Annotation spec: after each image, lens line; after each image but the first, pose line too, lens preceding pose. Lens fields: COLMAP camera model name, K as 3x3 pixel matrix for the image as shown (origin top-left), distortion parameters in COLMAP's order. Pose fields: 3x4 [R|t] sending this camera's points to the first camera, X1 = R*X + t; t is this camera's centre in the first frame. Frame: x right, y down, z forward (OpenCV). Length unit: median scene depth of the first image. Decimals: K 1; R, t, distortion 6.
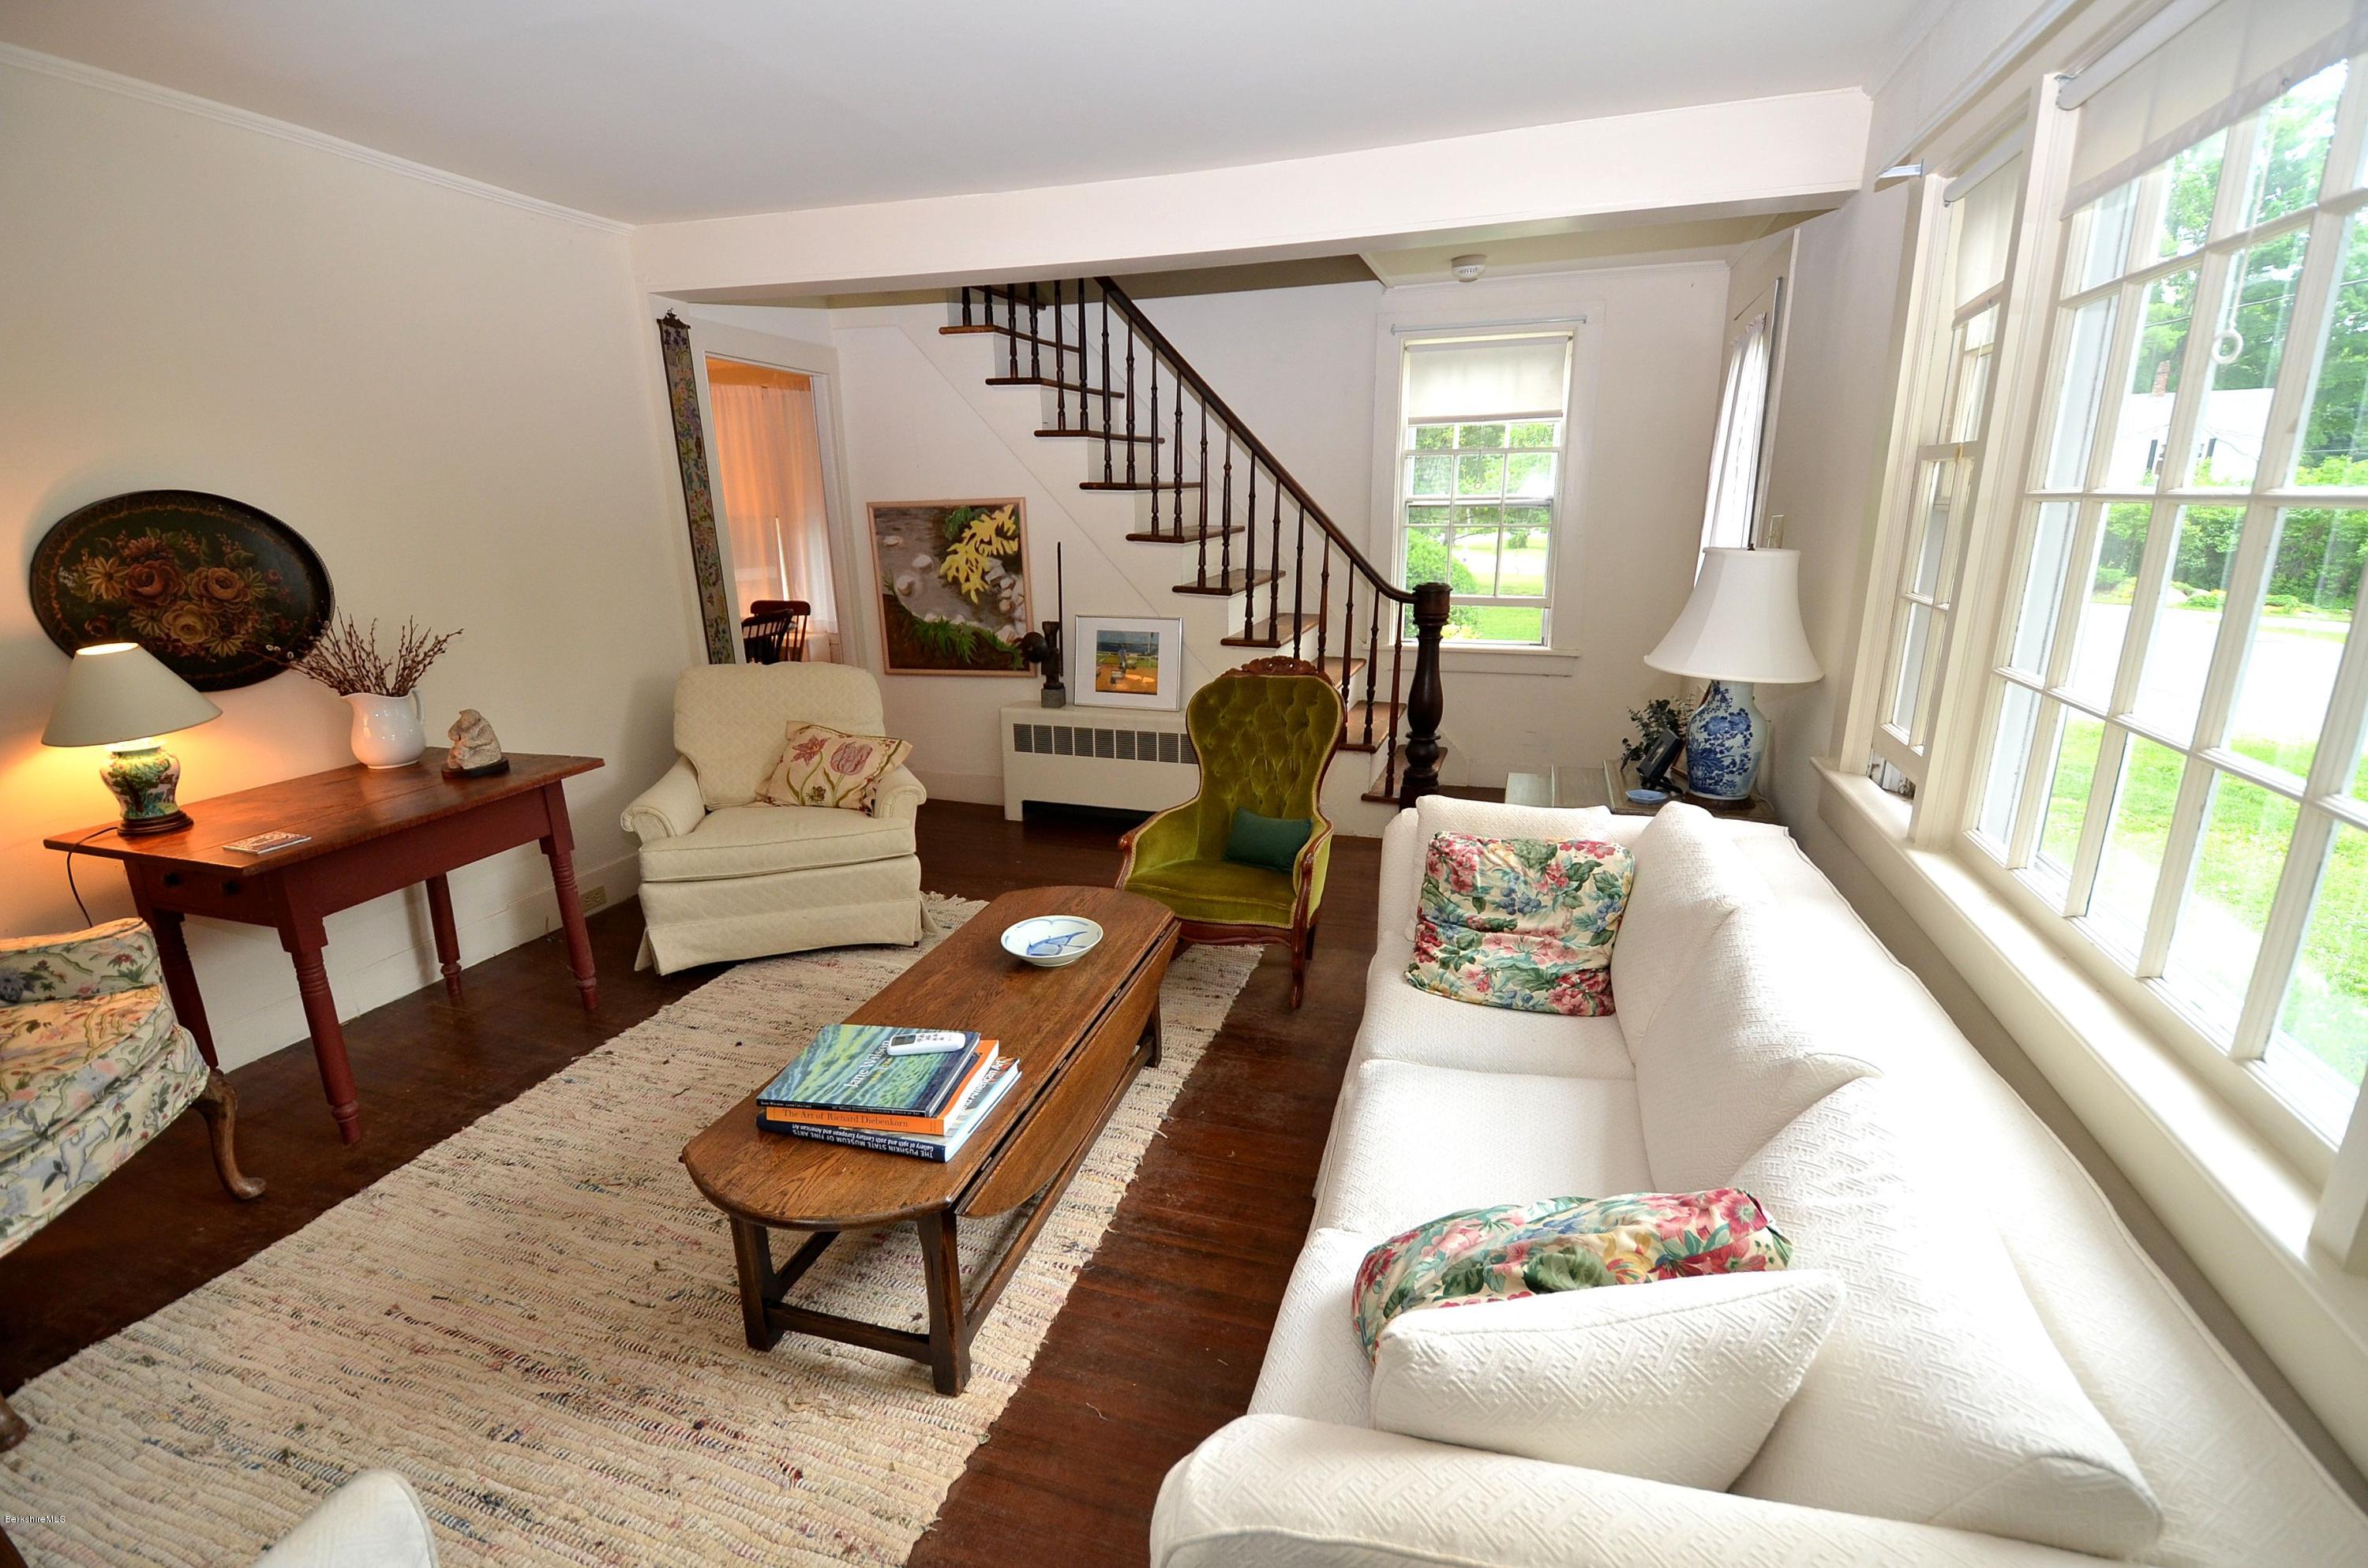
lens RADIAL K [[1023.2, 0, 1184.5], [0, 1023.2, 784.4], [0, 0, 1]] dist [-0.003423, -0.003108]
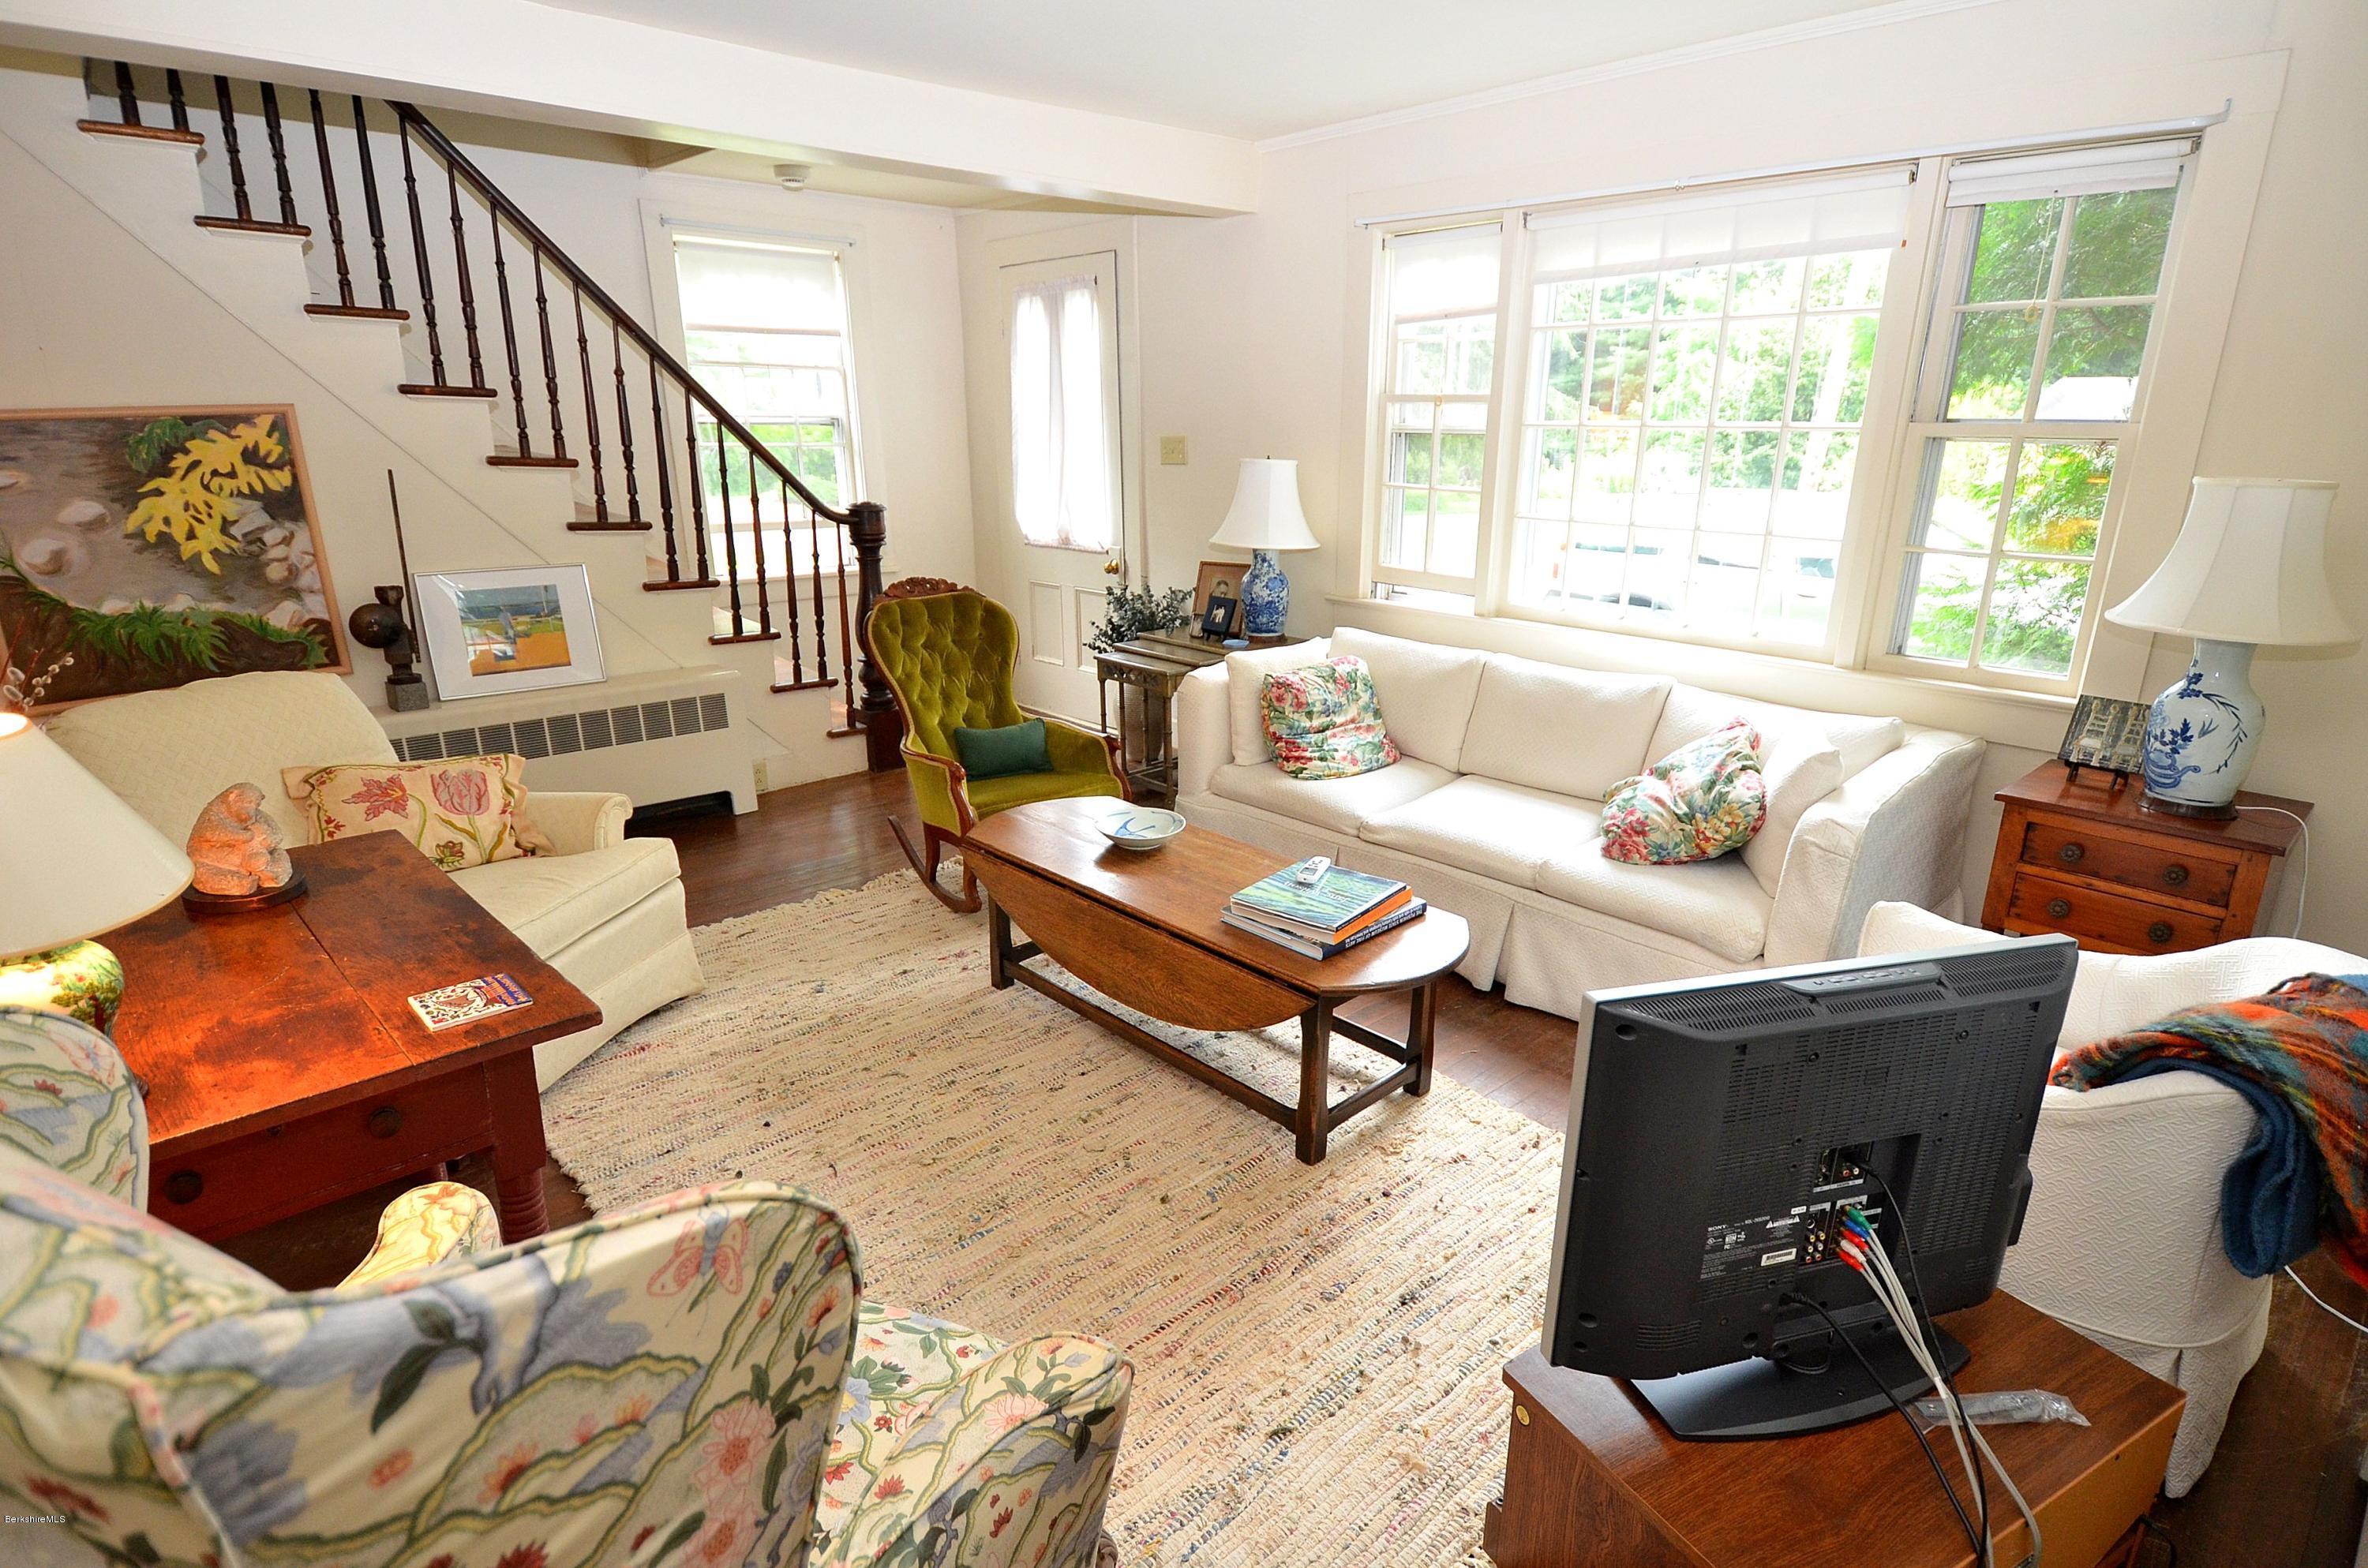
lens RADIAL K [[1196.6, 0, 1205.5], [0, 1196.6, 793.6], [0, 0, 1]] dist [-0.027028, -0.005605]
pose [[0.484802, -0.242466, 0.840343, -0.554822], [0.212618, 0.964655, 0.155673, -0.030542], [-0.848387, 0.103202, 0.519220, 0.134891]]
